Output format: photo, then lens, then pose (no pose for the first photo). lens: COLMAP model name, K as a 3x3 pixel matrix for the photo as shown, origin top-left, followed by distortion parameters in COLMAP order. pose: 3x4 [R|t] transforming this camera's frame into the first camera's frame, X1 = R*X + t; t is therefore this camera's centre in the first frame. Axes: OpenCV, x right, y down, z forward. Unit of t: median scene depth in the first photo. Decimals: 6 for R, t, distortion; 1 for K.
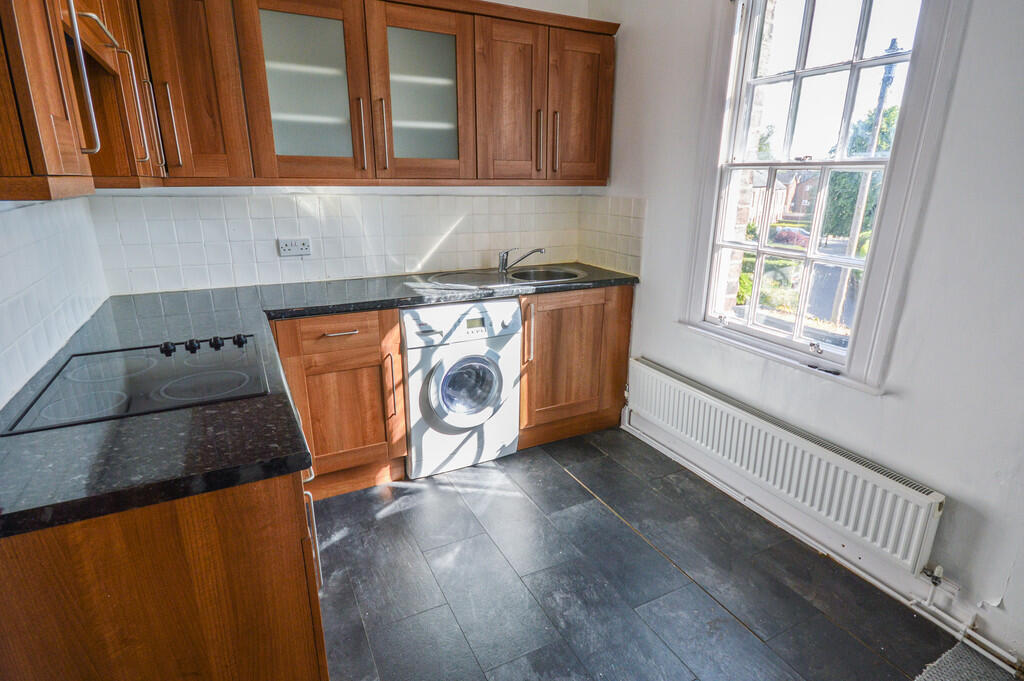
lens RADIAL K [[534.0, 0, 512.0], [0, 534.0, 340.5], [0, 0, 1]] dist [-0.000012, 0.000364]
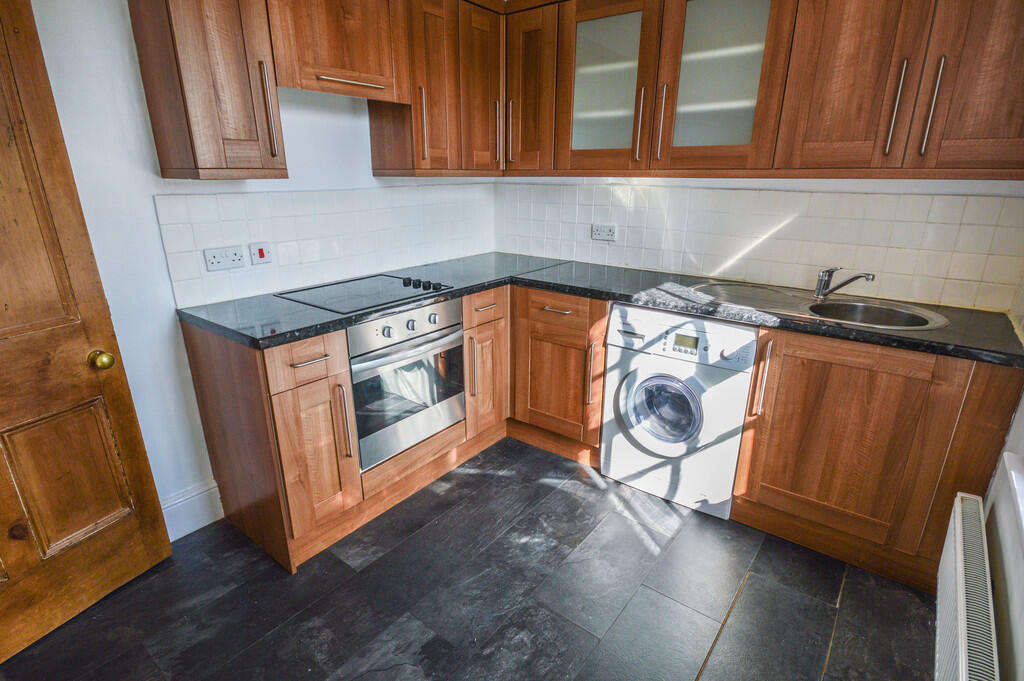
lens RADIAL K [[516.0, 0, 512.0], [0, 516.0, 340.5], [0, 0, 1]] dist [-0.000544, 0.000616]
pose [[0.424653, 0.277216, -0.861871, 0.514365], [-0.260132, 0.949187, 0.177131, -0.105643], [0.867180, 0.148981, 0.475188, 0.371361]]
